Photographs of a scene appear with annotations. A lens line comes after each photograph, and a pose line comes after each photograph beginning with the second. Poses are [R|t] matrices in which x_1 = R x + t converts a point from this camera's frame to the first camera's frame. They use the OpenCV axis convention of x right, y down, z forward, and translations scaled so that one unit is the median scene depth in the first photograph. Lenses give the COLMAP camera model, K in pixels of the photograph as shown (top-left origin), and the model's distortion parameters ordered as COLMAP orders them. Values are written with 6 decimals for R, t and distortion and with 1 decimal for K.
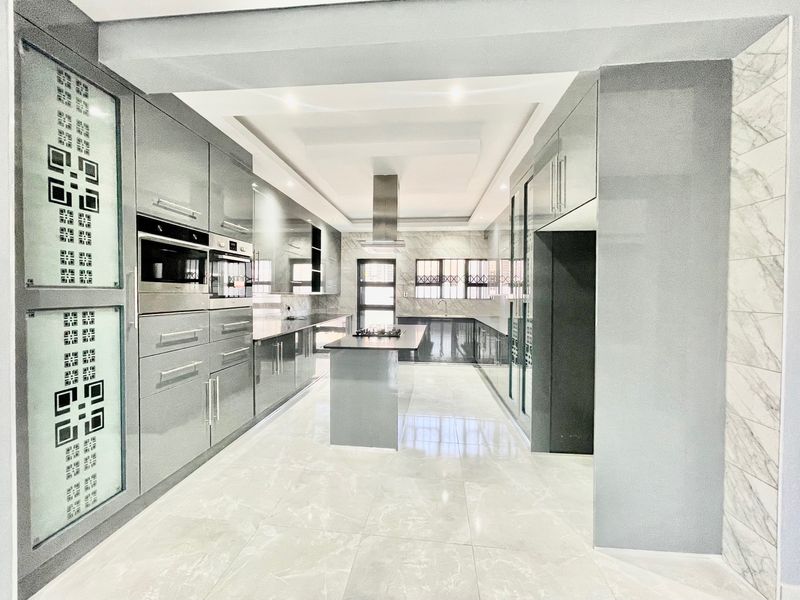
lens RADIAL K [[320.9, 0, 399.8], [0, 320.9, 298.6], [0, 0, 1]] dist [0.001115, -0.000274]
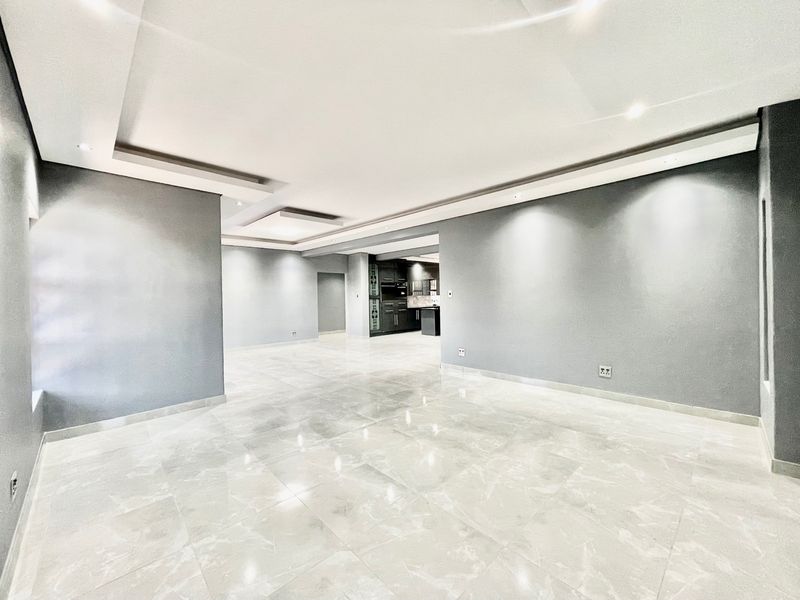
lens RADIAL K [[320.9, 0, 397.7], [0, 320.9, 296.4], [0, 0, 1]] dist [0.001115, -0.000274]
pose [[0.763037, -0.012019, -0.646243, 3.465585], [0.015806, 0.999875, 0.000067, -0.007663], [0.646161, -0.010266, 0.763132, -3.555984]]
